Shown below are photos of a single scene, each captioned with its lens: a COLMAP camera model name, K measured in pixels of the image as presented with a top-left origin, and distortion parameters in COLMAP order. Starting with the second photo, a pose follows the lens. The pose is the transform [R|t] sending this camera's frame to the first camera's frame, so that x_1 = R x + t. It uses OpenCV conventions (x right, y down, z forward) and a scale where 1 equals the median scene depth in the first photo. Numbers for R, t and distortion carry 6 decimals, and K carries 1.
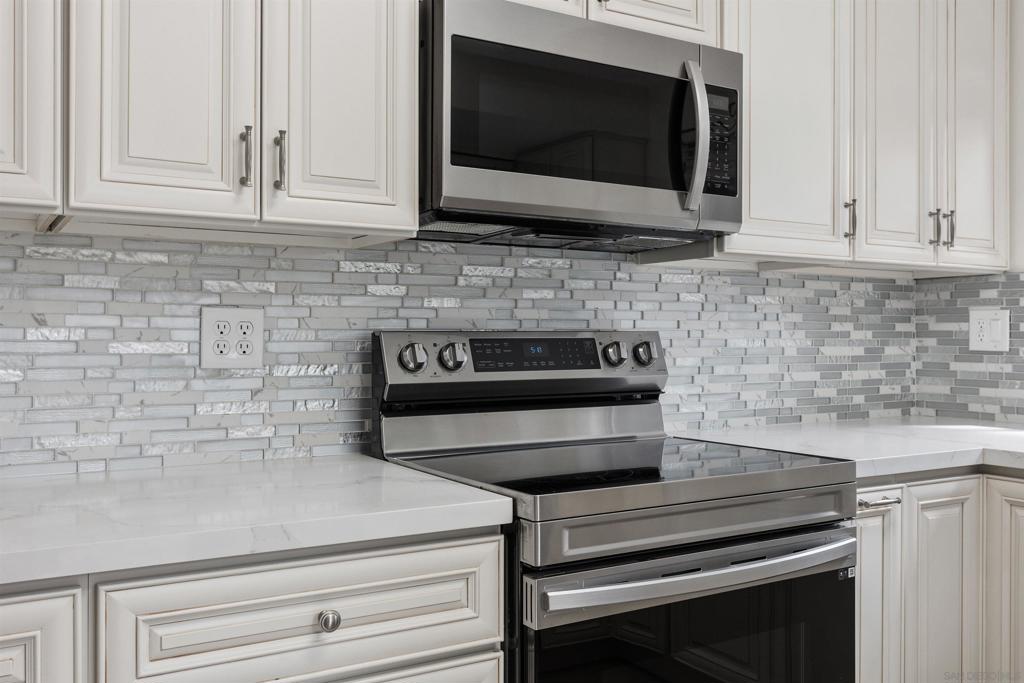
lens RADIAL K [[926.6, 0, 526.4], [0, 926.6, 333.8], [0, 0, 1]] dist [-0.000696, -0.008074]
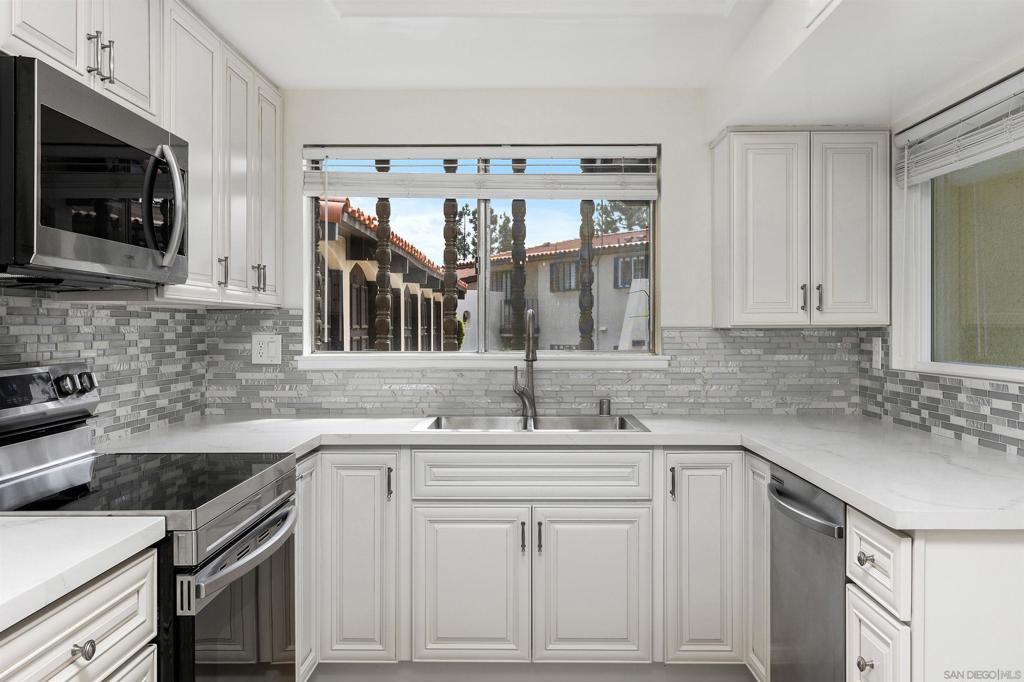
lens RADIAL K [[849.7, 0, 511.4], [0, 849.7, 329.7], [0, 0, 1]] dist [0.002963, -0.009653]
pose [[0.533005, -0.005613, 0.846094, -0.526060], [0.000149, 0.999979, 0.006540, -0.056249], [-0.846112, -0.003360, 0.532994, 0.009811]]
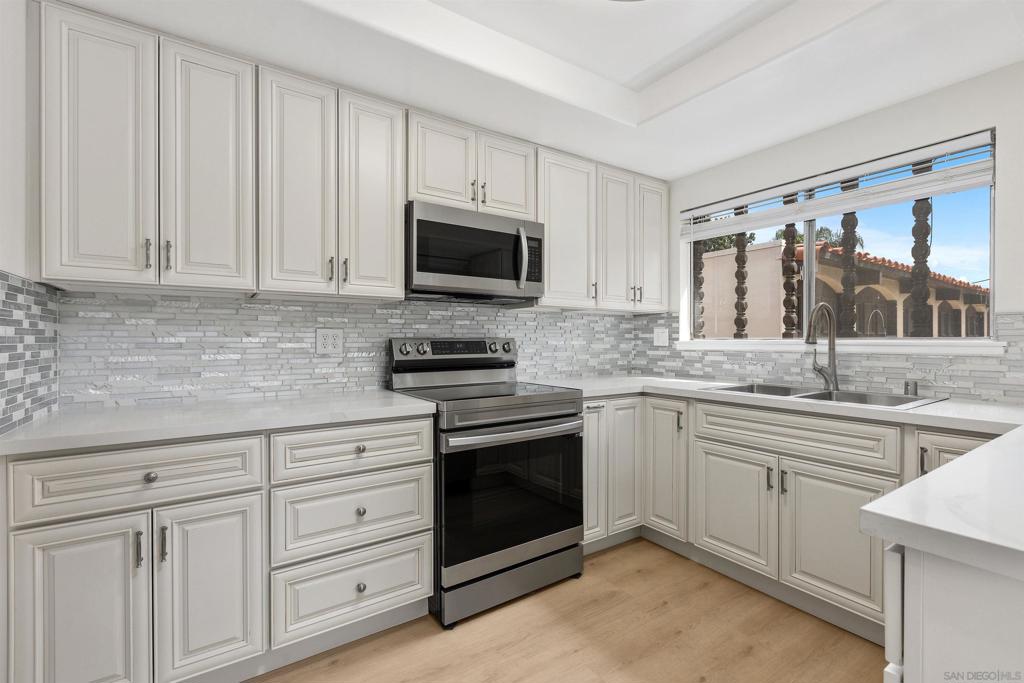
lens RADIAL K [[458.4, 0, 517.0], [0, 458.4, 341.1], [0, 0, 1]] dist [-0.000831, -0.000270]
pose [[0.999087, -0.002919, 0.042625, 0.113329], [0.002706, 0.999984, 0.005059, -0.000358], [-0.042639, -0.004939, 0.999078, -0.204653]]
